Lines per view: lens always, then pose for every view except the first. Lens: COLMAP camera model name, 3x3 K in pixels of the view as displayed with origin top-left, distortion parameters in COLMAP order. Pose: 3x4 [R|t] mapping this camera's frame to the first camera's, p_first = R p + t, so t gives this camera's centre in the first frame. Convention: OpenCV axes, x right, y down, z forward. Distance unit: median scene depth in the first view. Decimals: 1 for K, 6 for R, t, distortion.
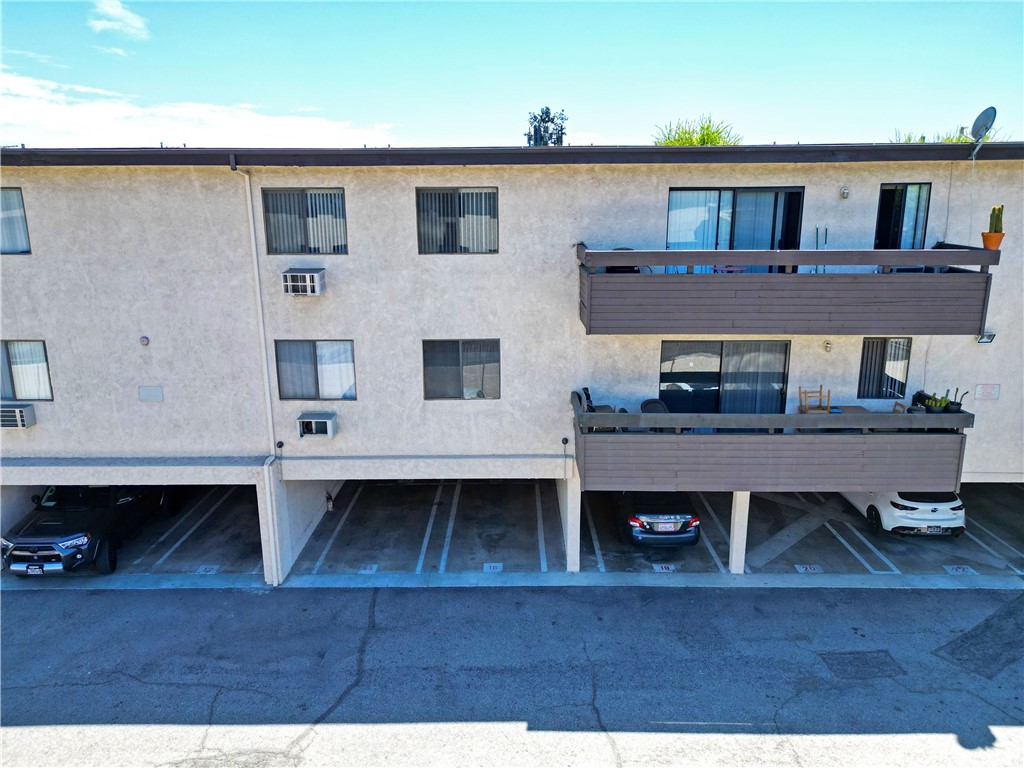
lens RADIAL K [[727.3, 0, 517.4], [0, 727.3, 385.1], [0, 0, 1]] dist [0.040366, -0.006855]
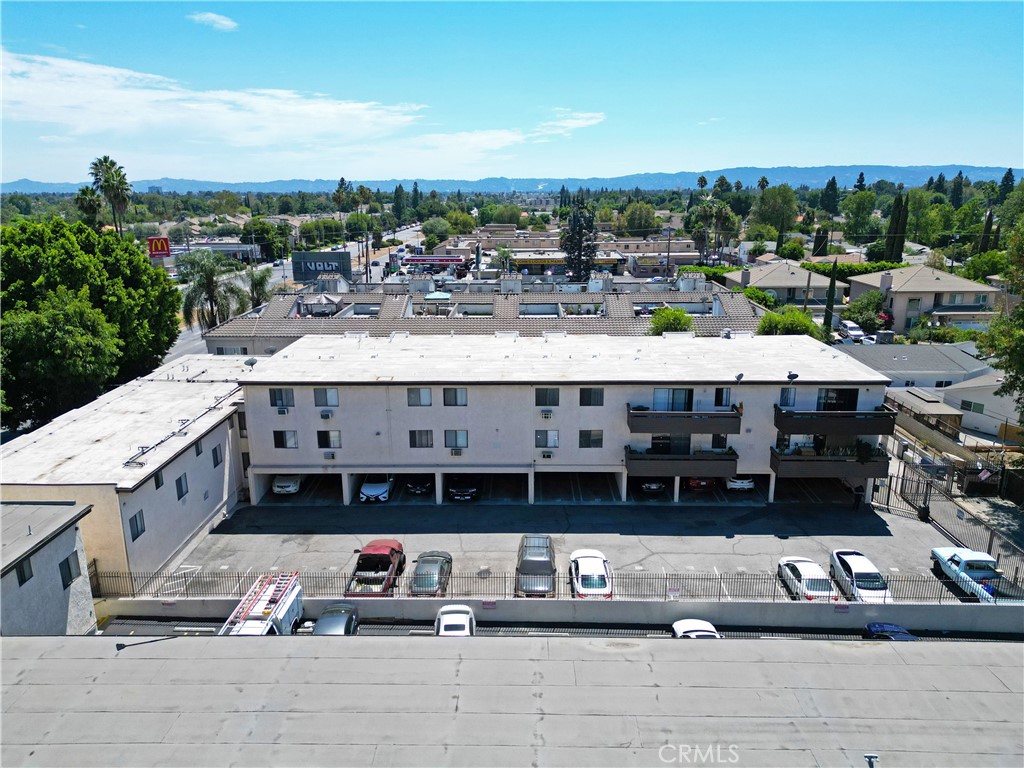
lens RADIAL K [[727.3, 0, 509.7], [0, 727.3, 380.0], [0, 0, 1]] dist [0.040366, -0.006855]
pose [[0.999641, 0.002968, -0.026627, -0.360148], [-0.002256, 0.999640, 0.026723, -0.377643], [0.026697, -0.026653, 0.999288, -2.311043]]
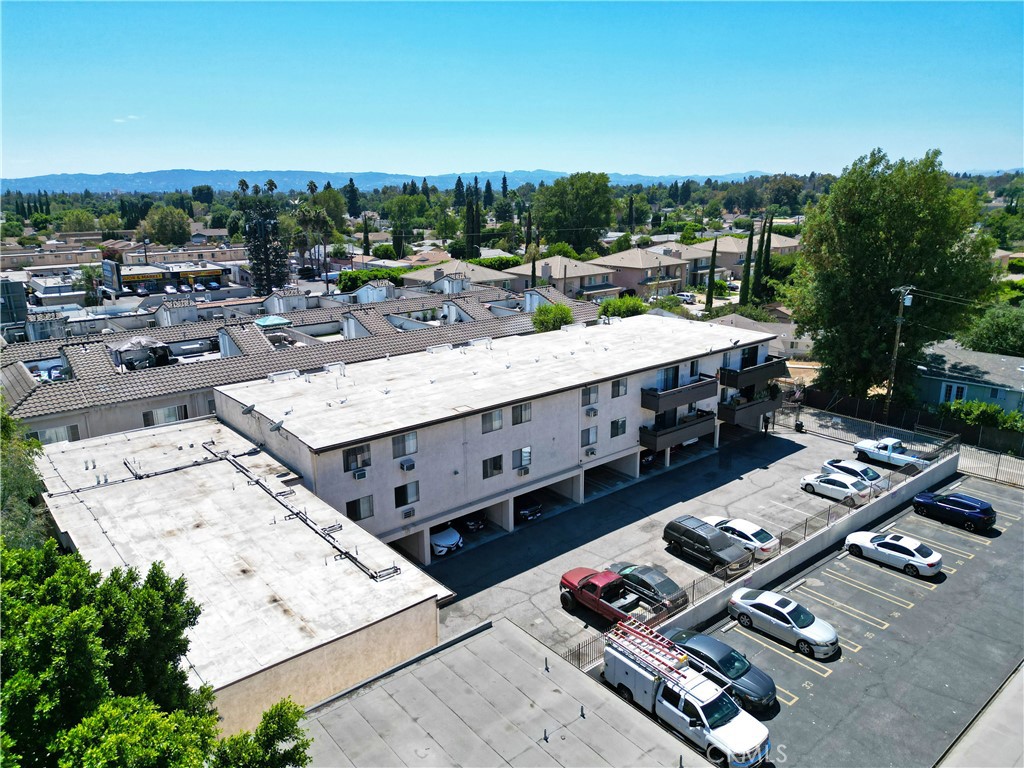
lens RADIAL K [[727.3, 0, 513.7], [0, 727.3, 384.4], [0, 0, 1]] dist [0.040366, -0.006855]
pose [[0.771224, -0.171711, 0.612967, -2.594559], [0.153671, 0.984673, 0.082492, -0.597161], [-0.617737, 0.030576, 0.785790, -1.467660]]
